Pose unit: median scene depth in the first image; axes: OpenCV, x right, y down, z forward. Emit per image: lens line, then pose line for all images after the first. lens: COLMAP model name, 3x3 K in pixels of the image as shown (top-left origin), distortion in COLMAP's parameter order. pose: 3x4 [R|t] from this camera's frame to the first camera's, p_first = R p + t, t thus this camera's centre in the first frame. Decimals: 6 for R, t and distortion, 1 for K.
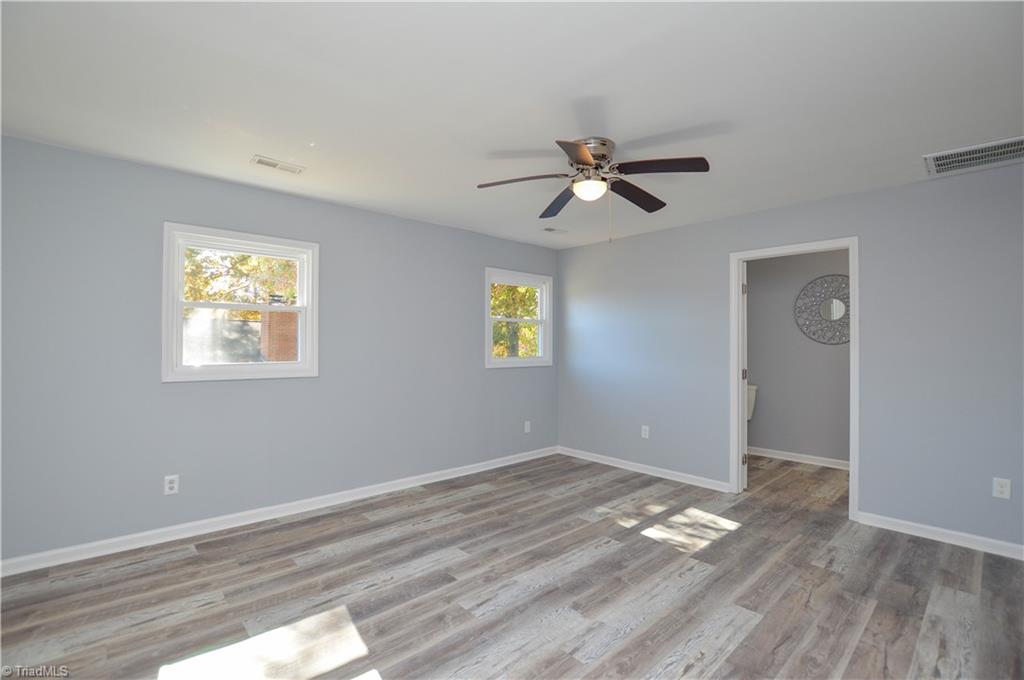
lens RADIAL K [[462.5, 0, 508.7], [0, 462.5, 340.6], [0, 0, 1]] dist [-0.029898, 0.001169]
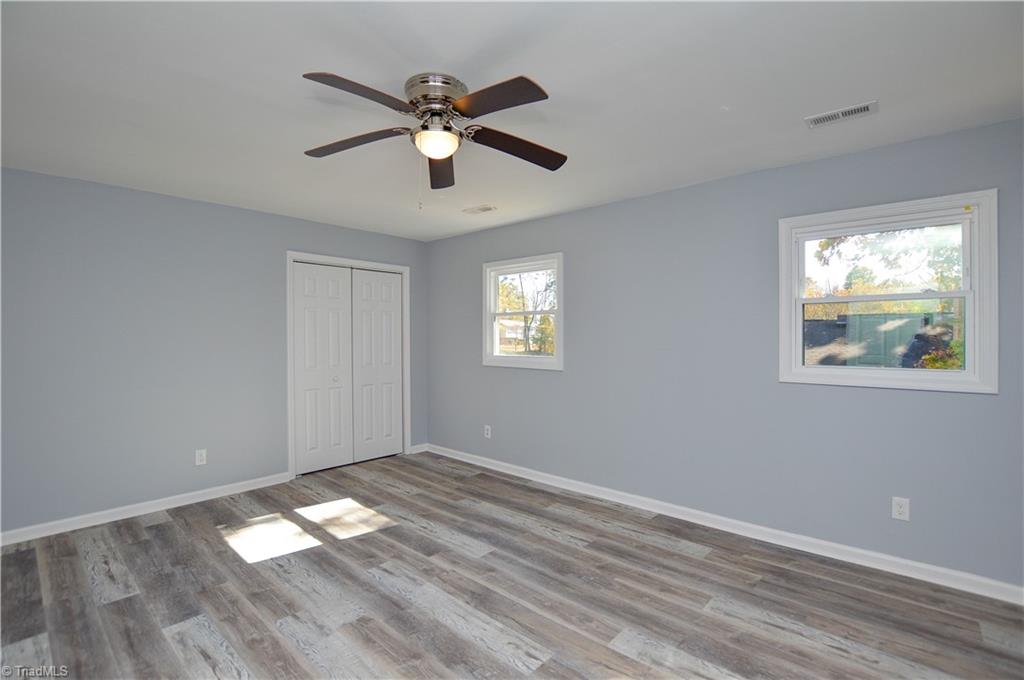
lens RADIAL K [[462.5, 0, 508.7], [0, 462.5, 340.6], [0, 0, 1]] dist [-0.029898, 0.001169]
pose [[0.098580, 0.000253, -0.995129, 0.848066], [0.003766, 0.999993, 0.000627, 0.002824], [0.995122, -0.003810, 0.098578, 0.918091]]
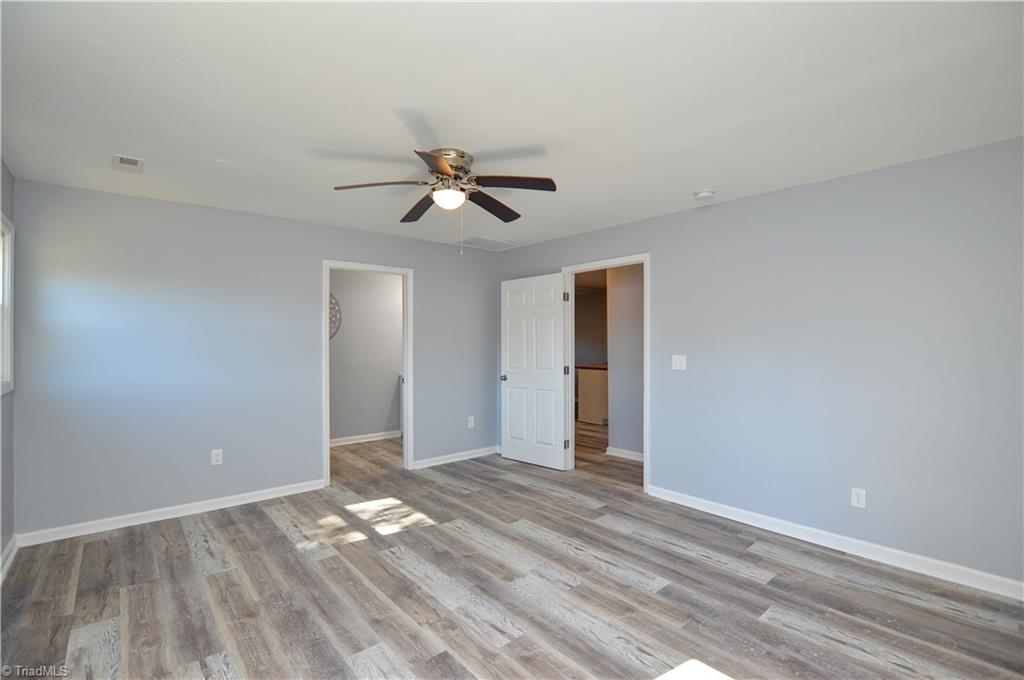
lens RADIAL K [[462.5, 0, 508.7], [0, 462.5, 340.6], [0, 0, 1]] dist [-0.029898, 0.001169]
pose [[0.025737, -0.001850, 0.999667, -0.754278], [-0.001011, 0.999998, 0.001877, -0.010514], [-0.999668, -0.001059, 0.025735, 0.738626]]
